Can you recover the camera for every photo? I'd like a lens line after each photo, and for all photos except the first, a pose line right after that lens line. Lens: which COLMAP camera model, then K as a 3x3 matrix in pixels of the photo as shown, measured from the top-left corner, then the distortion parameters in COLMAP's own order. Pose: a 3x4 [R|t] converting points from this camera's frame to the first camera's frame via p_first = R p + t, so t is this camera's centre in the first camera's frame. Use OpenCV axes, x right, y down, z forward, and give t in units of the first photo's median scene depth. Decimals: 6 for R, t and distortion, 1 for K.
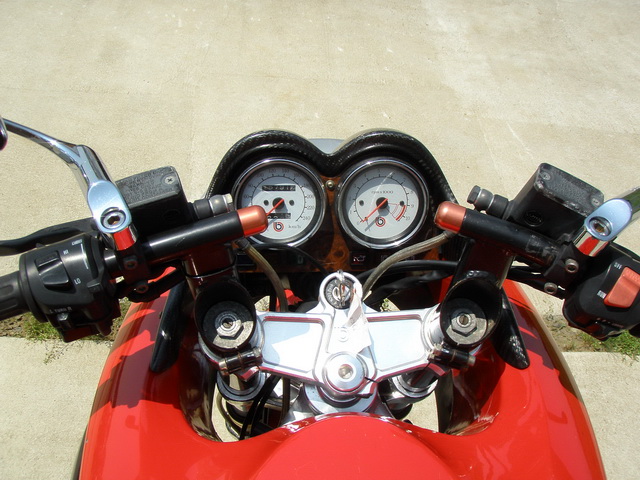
lens RADIAL K [[711.3, 0, 321.2], [0, 711.3, 251.0], [0, 0, 1]] dist [-0.210885, 0.215006]
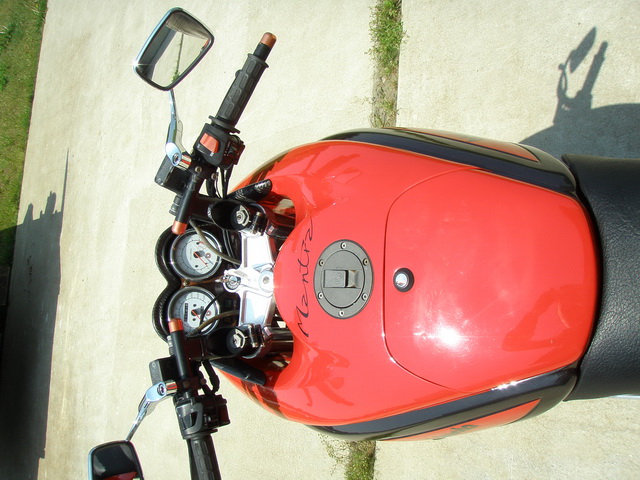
lens RADIAL K [[711.3, 0, 321.2], [0, 711.3, 251.0], [0, 0, 1]] dist [-0.210885, 0.215006]
pose [[0.024016, -0.999438, 0.023401, 0.069572], [0.990471, 0.020612, -0.136167, 0.549205], [0.135608, 0.026448, 0.990409, -0.817740]]
